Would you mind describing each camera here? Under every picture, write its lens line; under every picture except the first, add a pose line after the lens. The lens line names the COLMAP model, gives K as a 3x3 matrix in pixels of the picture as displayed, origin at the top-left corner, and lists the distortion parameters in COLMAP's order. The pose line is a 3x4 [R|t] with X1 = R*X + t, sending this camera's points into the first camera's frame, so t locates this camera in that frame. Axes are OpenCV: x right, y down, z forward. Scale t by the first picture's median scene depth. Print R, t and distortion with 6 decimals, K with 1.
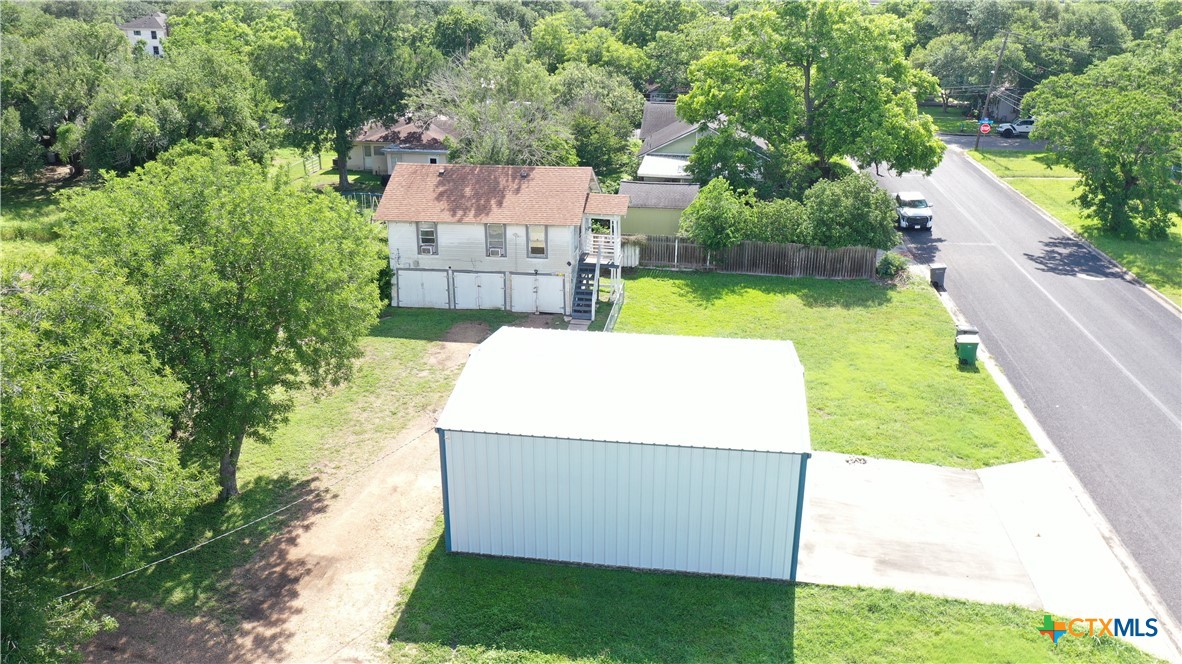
lens RADIAL K [[926.5, 0, 586.6], [0, 926.5, 334.7], [0, 0, 1]] dist [-0.007282, -0.005338]
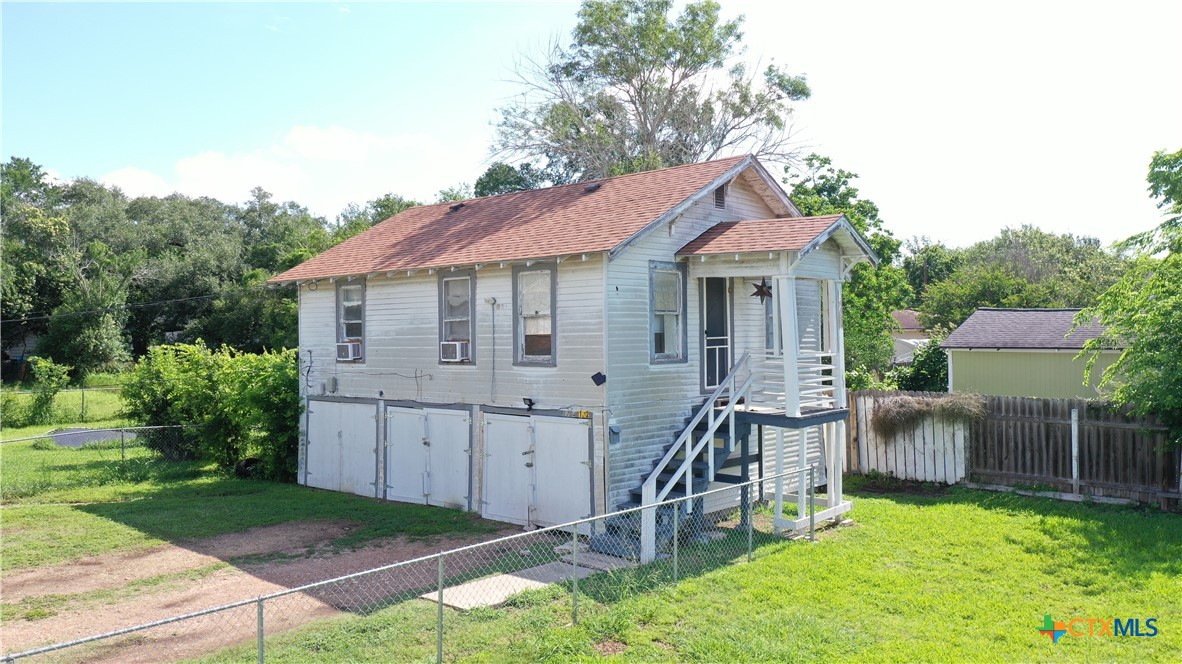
lens RADIAL K [[926.5, 0, 586.6], [0, 926.5, 334.7], [0, 0, 1]] dist [-0.007282, -0.005338]
pose [[0.833361, -0.006294, -0.552693, 0.157632], [-0.182210, 0.940912, -0.285455, 0.003854], [0.521832, 0.338593, 0.782973, 0.720321]]
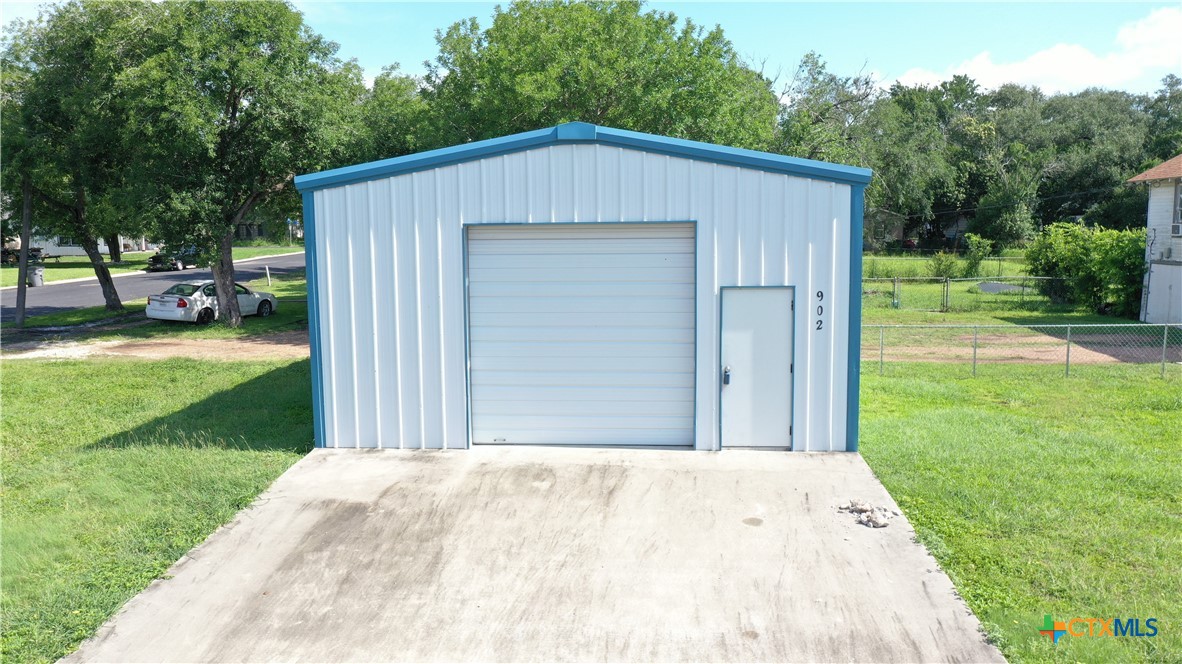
lens RADIAL K [[932.9, 0, 586.5], [0, 932.9, 331.0], [0, 0, 1]] dist [-0.003706, -0.006294]
pose [[0.071354, 0.113289, -0.990997, 0.423901], [-0.336914, 0.937874, 0.082957, 0.054401], [0.938828, 0.327961, 0.105090, 0.585909]]
